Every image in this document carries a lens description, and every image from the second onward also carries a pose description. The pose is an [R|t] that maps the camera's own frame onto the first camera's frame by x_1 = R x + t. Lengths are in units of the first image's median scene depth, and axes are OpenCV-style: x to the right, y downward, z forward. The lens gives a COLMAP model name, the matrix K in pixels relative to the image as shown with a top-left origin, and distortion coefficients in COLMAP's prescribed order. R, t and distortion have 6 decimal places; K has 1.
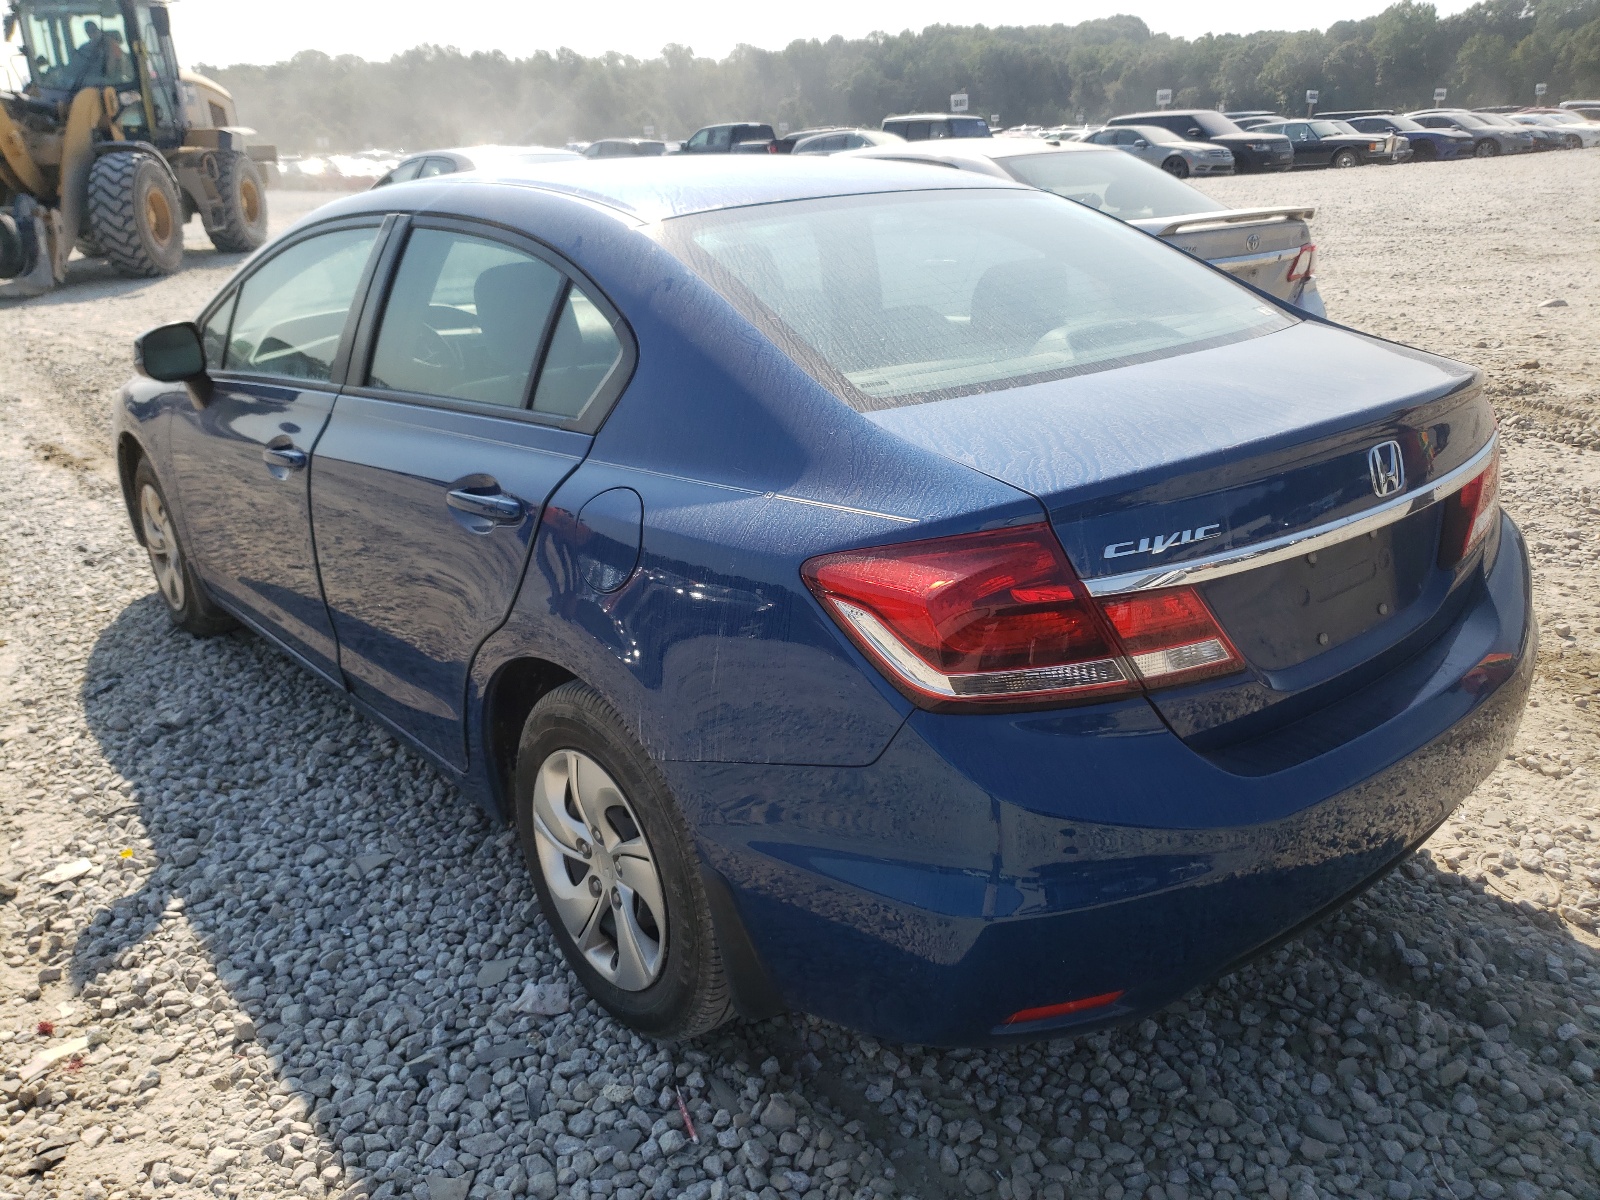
lens RADIAL K [[1201.7, 0, 807.9], [0, 1201.7, 604.2], [0, 0, 1]] dist [-0.015203, 0.004691]
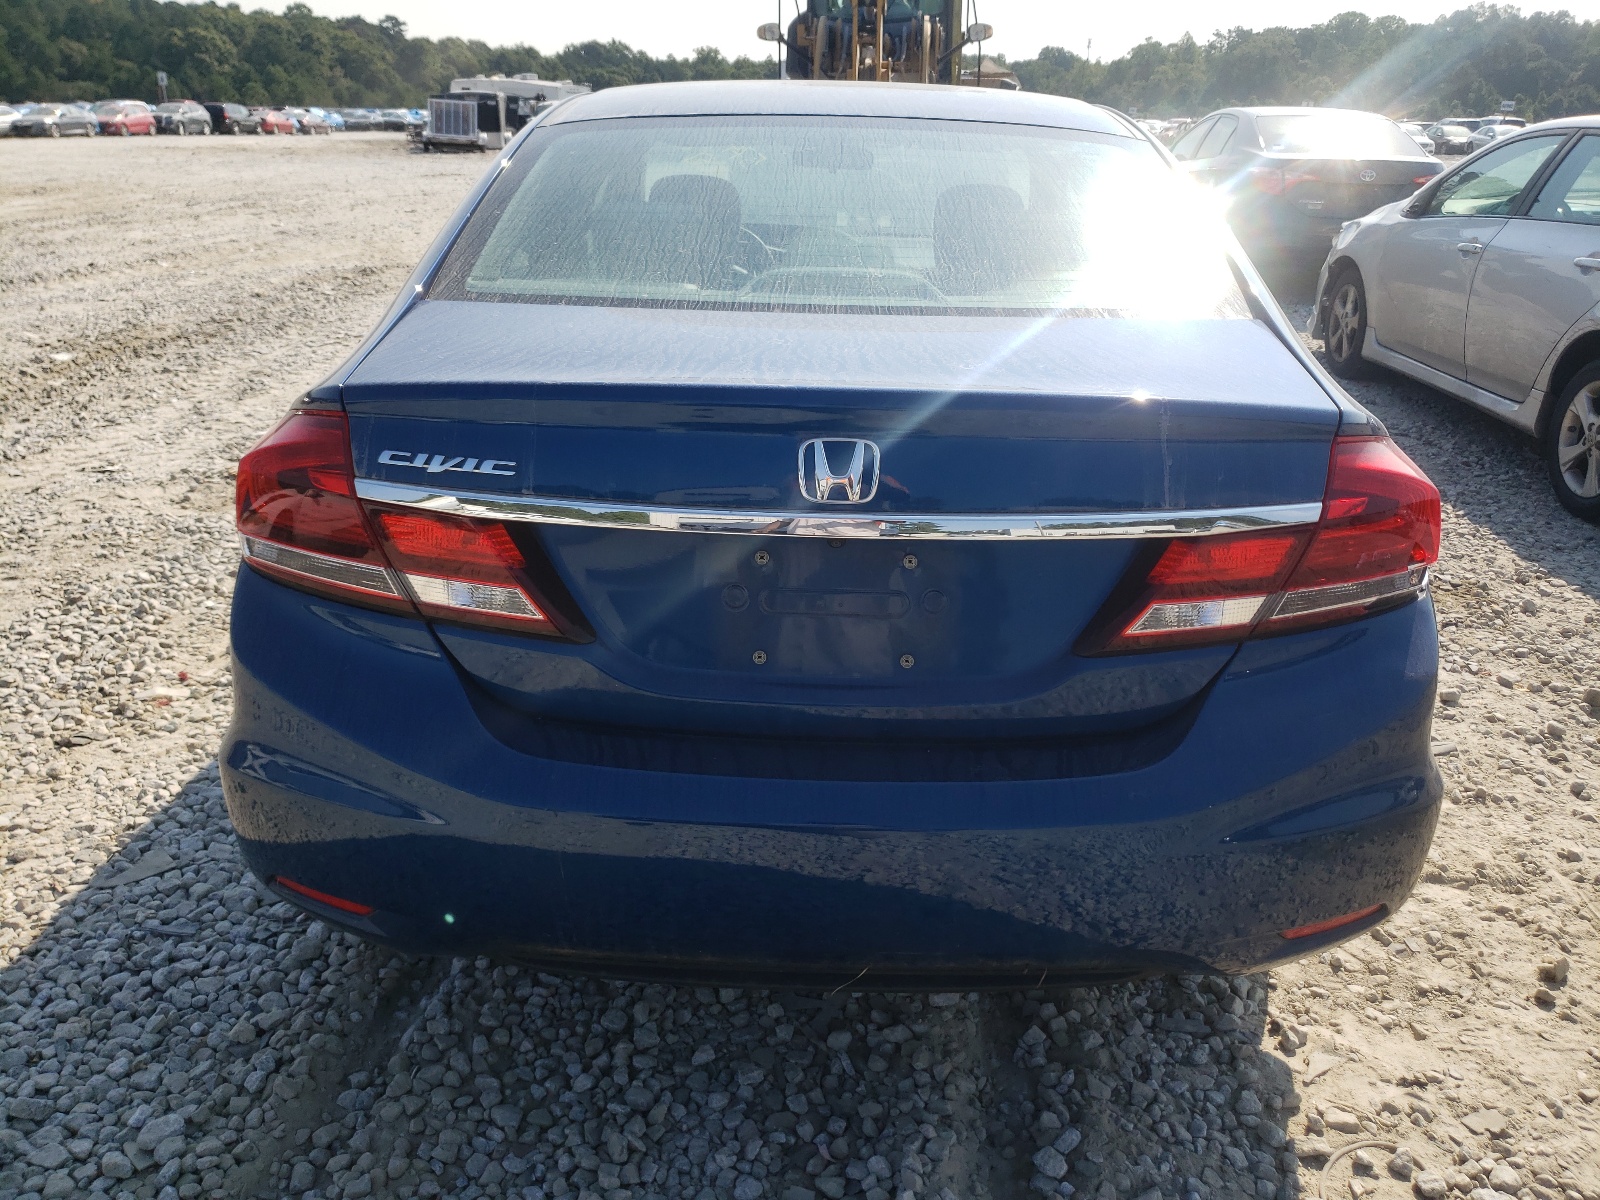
lens RADIAL K [[1201.7, 0, 803.2], [0, 1201.7, 591.5], [0, 0, 1]] dist [-0.015203, 0.004691]
pose [[0.772898, 0.280192, -0.569317, 1.050179], [-0.269997, 0.957170, 0.104531, -0.126921], [0.574222, 0.072922, 0.815446, 0.398078]]
